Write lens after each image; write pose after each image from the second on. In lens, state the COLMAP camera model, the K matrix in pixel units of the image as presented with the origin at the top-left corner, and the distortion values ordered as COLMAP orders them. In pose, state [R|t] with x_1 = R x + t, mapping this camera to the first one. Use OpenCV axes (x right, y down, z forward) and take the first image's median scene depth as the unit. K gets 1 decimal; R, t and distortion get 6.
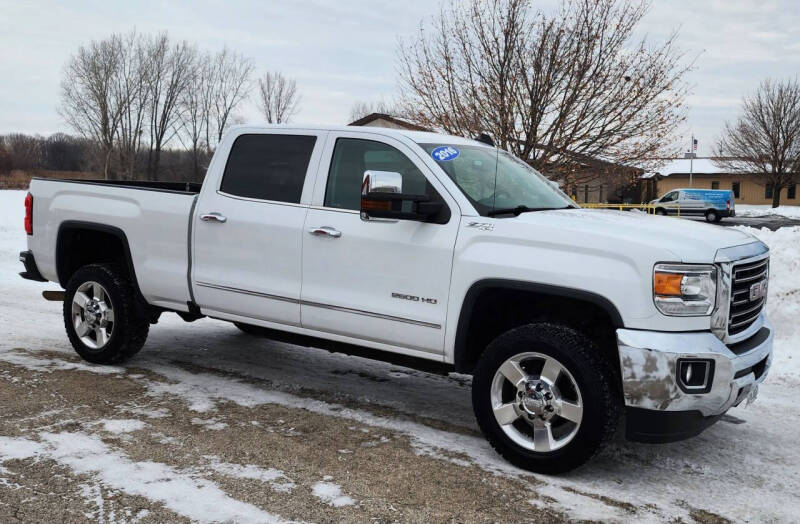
lens RADIAL K [[771.5, 0, 423.9], [0, 771.5, 266.7], [0, 0, 1]] dist [0.052863, 0.000000]
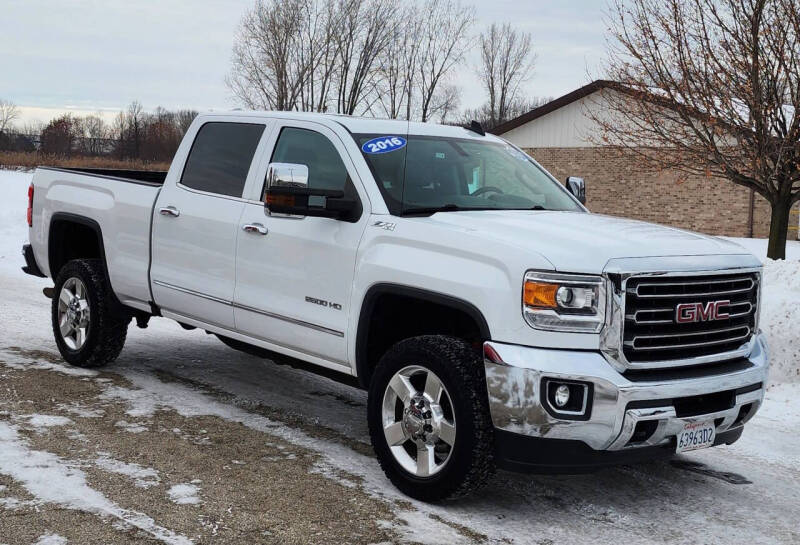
lens RADIAL K [[1087.3, 0, 396.4], [0, 1087.3, 270.9], [0, 0, 1]] dist [0.126619, 0.000000]
pose [[0.958517, 0.039446, -0.282291, 0.373393], [-0.045711, 0.998832, -0.015640, 0.016636], [0.281345, 0.027895, 0.959201, -0.186147]]
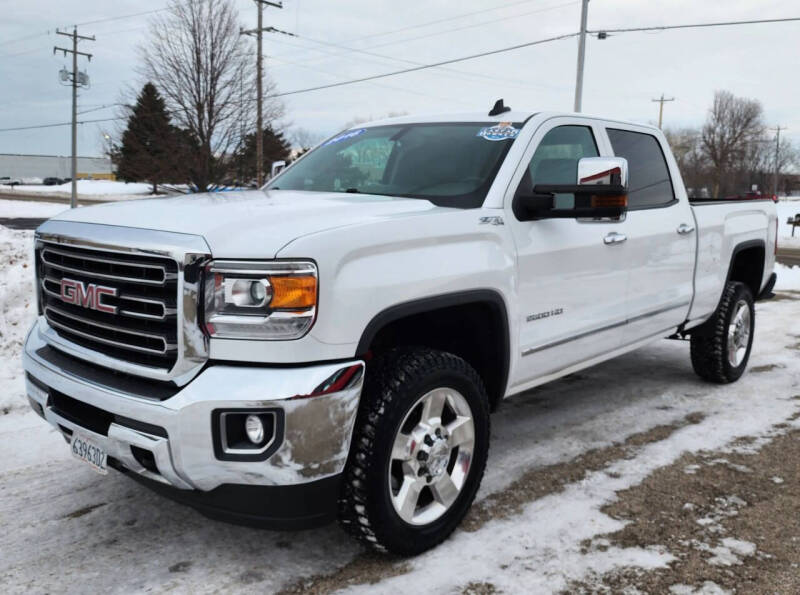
lens RADIAL K [[748.7, 0, 399.8], [0, 748.7, 296.2], [0, 0, 1]] dist [0.028370, 0.000000]
pose [[0.175652, -0.160077, 0.971350, -0.825379], [0.083051, 0.985583, 0.147405, -0.110916], [-0.980943, 0.054779, 0.186414, 1.048392]]
